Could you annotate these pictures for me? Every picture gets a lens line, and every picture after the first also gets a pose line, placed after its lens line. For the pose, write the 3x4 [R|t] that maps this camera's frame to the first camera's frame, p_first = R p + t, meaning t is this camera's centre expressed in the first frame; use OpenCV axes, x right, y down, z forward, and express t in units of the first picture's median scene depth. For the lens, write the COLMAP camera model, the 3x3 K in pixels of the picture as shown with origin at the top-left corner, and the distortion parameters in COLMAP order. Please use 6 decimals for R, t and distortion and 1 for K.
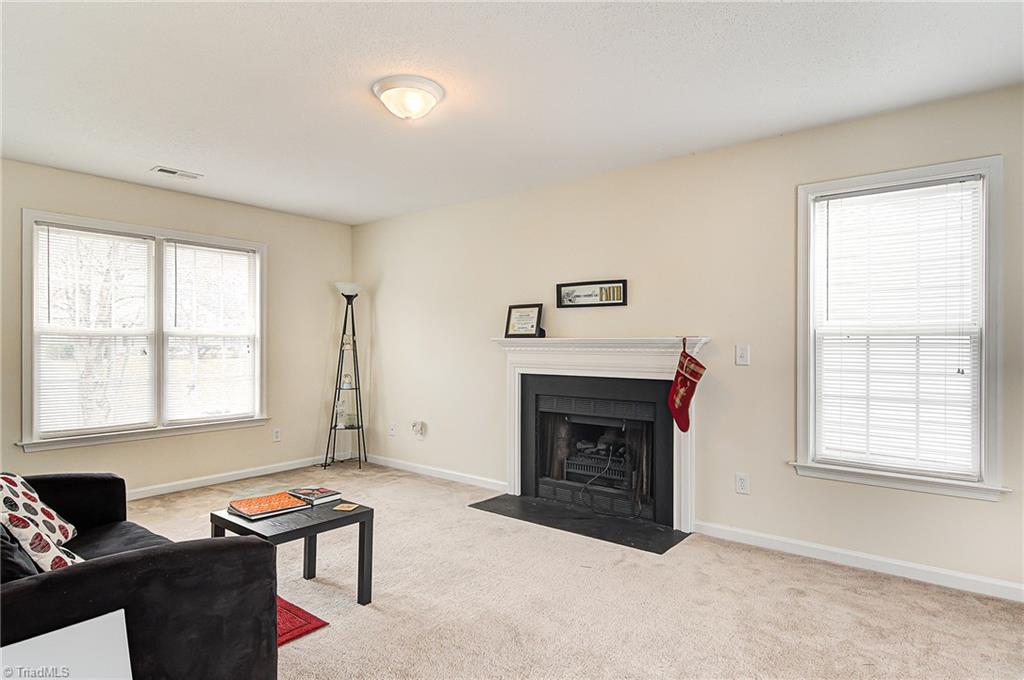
lens RADIAL K [[584.2, 0, 537.0], [0, 584.2, 342.0], [0, 0, 1]] dist [-0.000570, 0.000012]
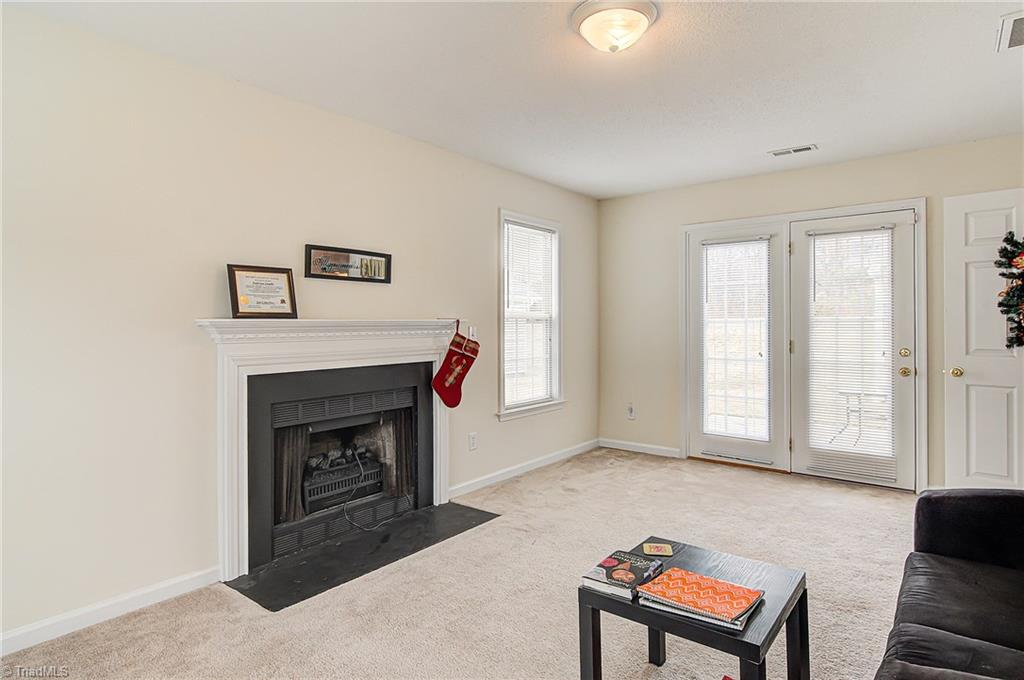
lens RADIAL K [[557.3, 0, 510.6], [0, 557.3, 323.2], [0, 0, 1]] dist [0.002939, 0.000430]
pose [[0.012005, -0.001171, 0.999927, -0.678200], [0.008278, 0.999965, 0.001072, -0.000610], [-0.999894, 0.008265, 0.012014, 0.777706]]
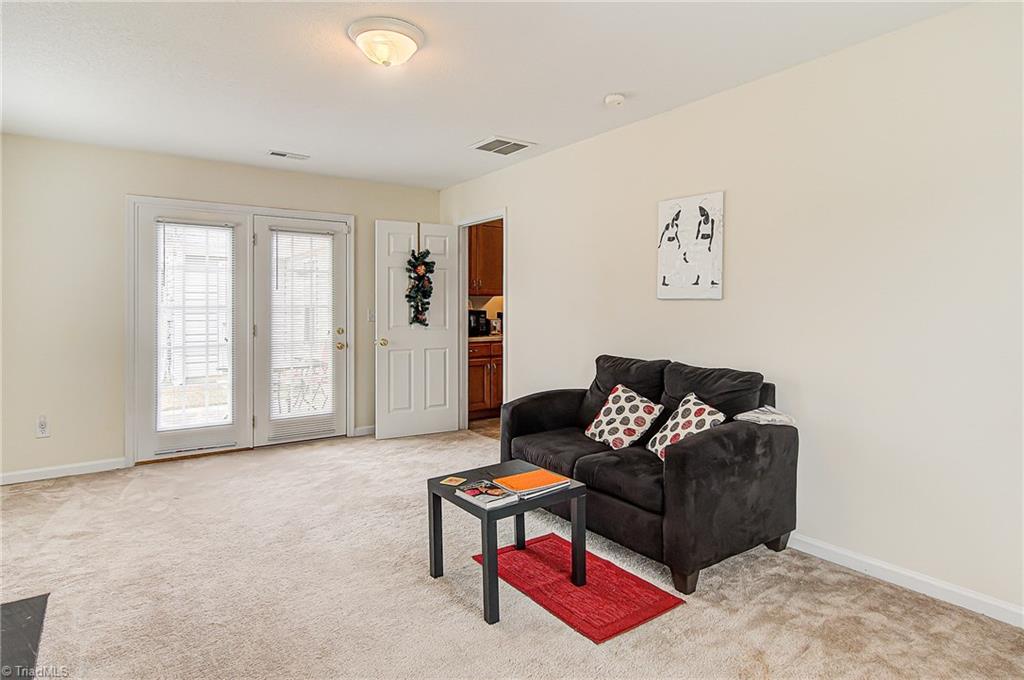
lens RADIAL K [[560.2, 0, 516.4], [0, 560.2, 335.5], [0, 0, 1]] dist [0.001360, -0.000104]
pose [[-0.960125, -0.008341, 0.279447, -0.447497], [0.006839, 0.998555, 0.053301, 0.001406], [-0.279488, 0.053086, -0.958681, 1.207880]]
